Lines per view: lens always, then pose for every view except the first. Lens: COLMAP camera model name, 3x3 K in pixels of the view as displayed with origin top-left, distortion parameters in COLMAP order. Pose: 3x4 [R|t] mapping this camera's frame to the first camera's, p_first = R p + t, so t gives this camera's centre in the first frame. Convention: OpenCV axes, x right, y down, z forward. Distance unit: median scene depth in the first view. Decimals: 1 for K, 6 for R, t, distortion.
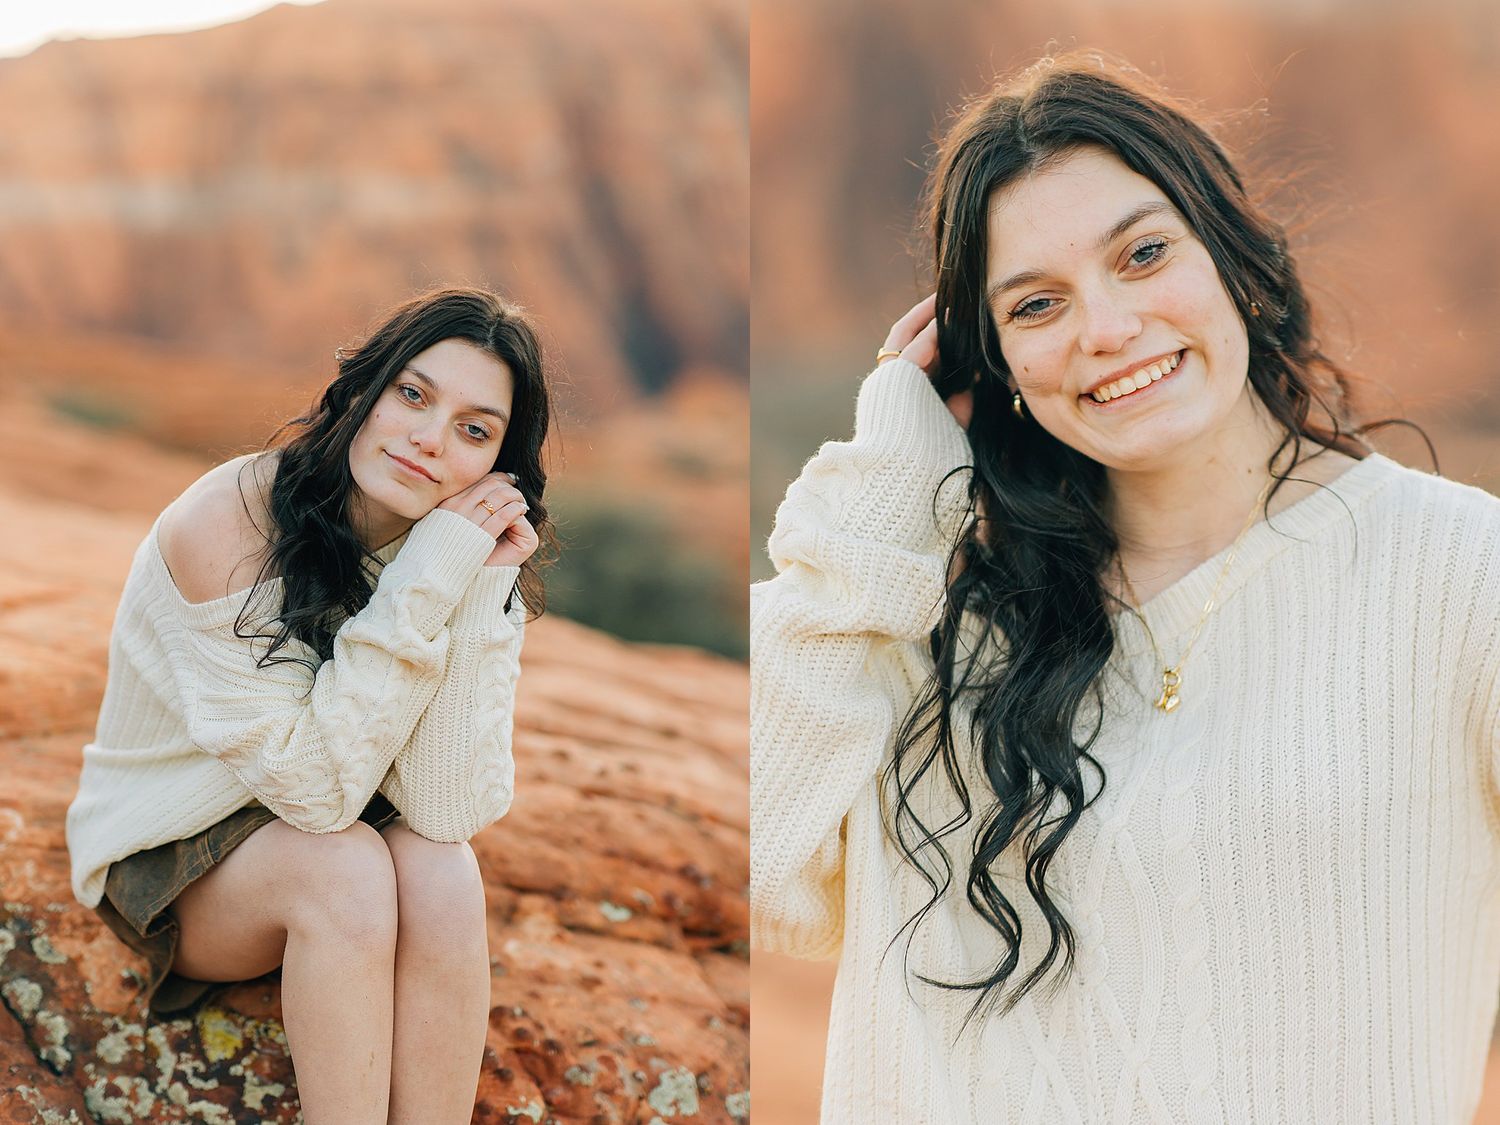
lens RADIAL K [[3459.4, 0, 742.6], [0, 3459.4, 557.8], [0, 0, 1]] dist [0.157180, 0.000000]
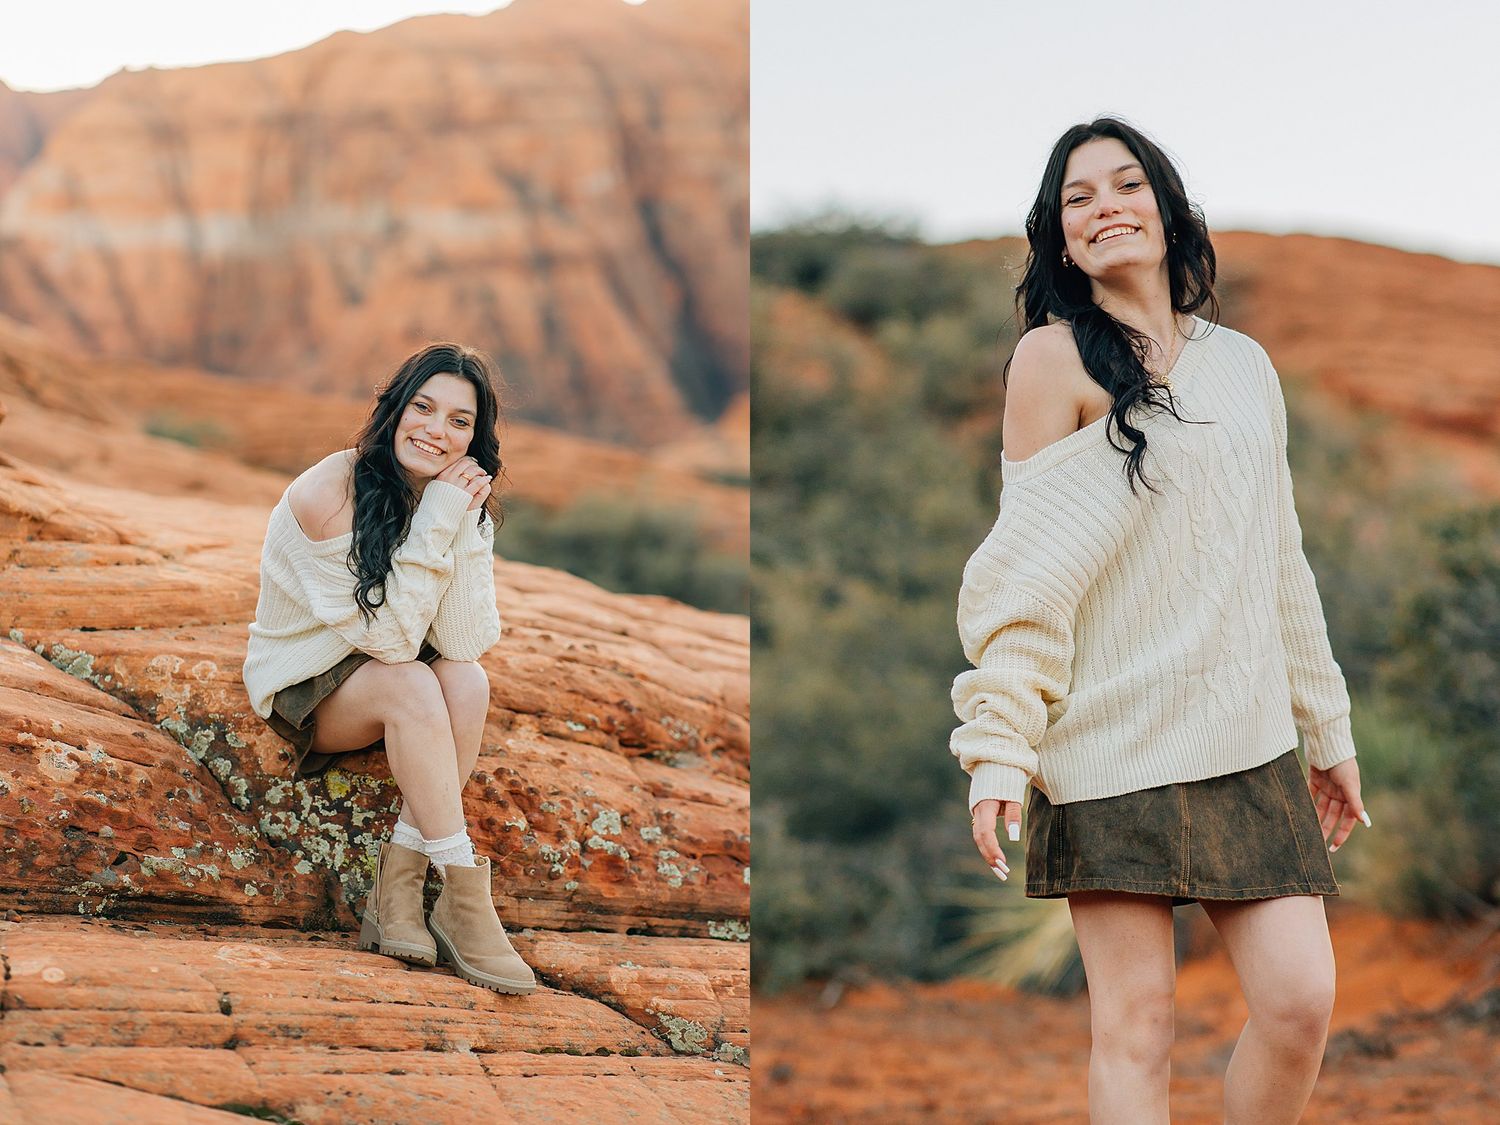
lens RADIAL K [[3459.4, 0, 758.1], [0, 3459.4, 563.1], [0, 0, 1]] dist [0.157180, 0.000000]
pose [[0.999822, -0.012505, -0.014134, 0.075226], [0.012452, 0.999915, -0.003801, 0.034108], [0.014181, 0.003624, 0.999893, -0.644594]]
